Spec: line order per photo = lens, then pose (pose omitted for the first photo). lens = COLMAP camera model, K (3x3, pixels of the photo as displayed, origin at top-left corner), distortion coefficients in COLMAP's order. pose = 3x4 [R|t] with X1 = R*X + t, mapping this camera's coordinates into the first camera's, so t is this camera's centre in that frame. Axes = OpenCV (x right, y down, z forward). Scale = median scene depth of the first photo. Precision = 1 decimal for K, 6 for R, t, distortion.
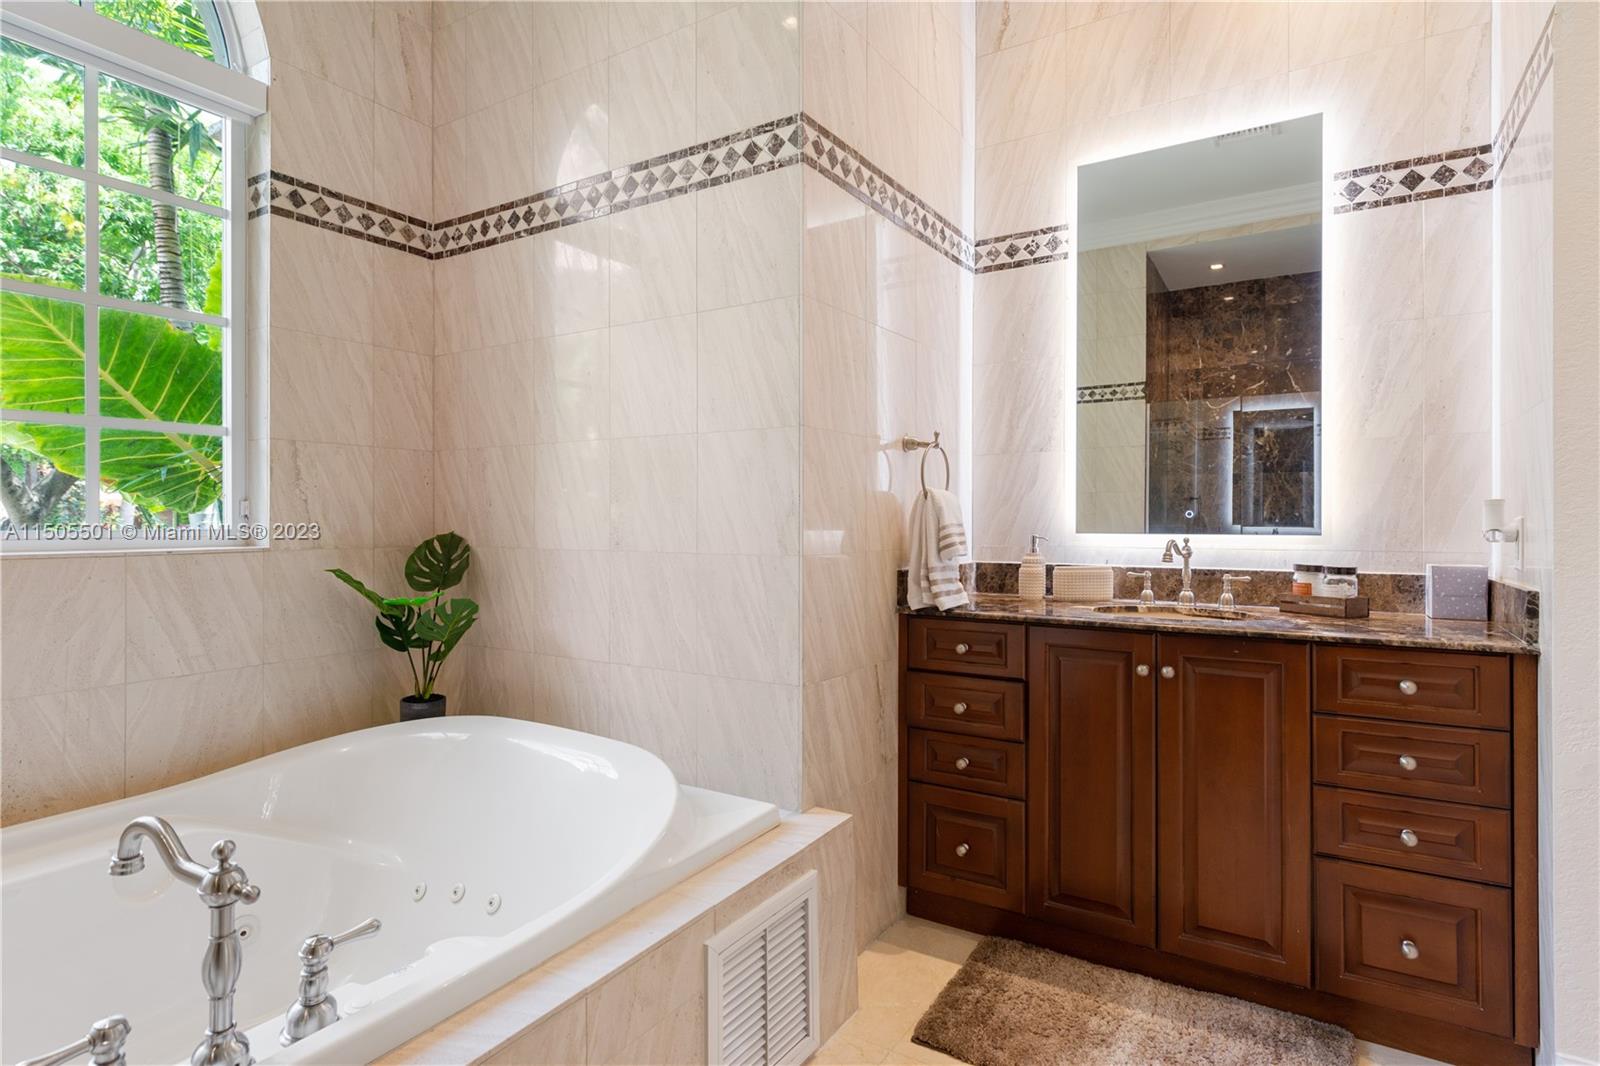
lens RADIAL K [[841.2, 0, 800.8], [0, 841.2, 518.7], [0, 0, 1]] dist [0.012437, -0.003060]
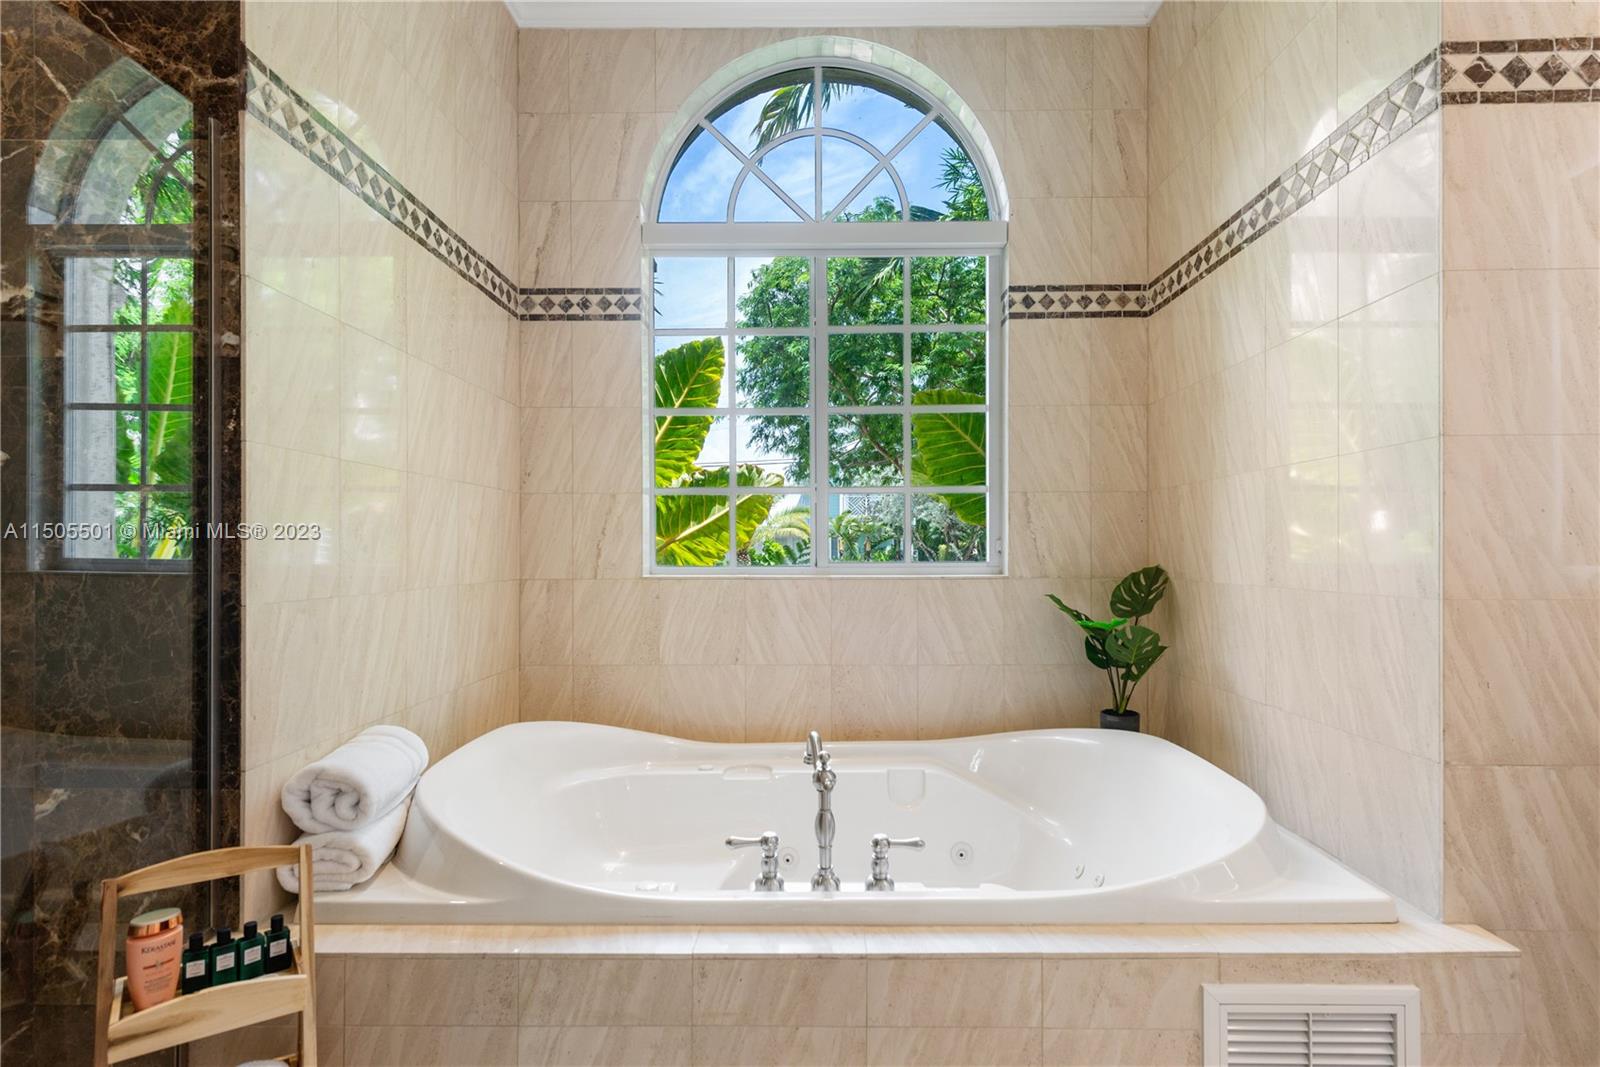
lens RADIAL K [[841.2, 0, 798.1], [0, 841.2, 549.2], [0, 0, 1]] dist [0.012437, -0.003060]
pose [[0.513321, -0.006581, -0.858171, 0.306006], [0.005092, 0.999976, -0.004622, -0.002579], [0.858182, -0.001997, 0.513342, 0.053690]]
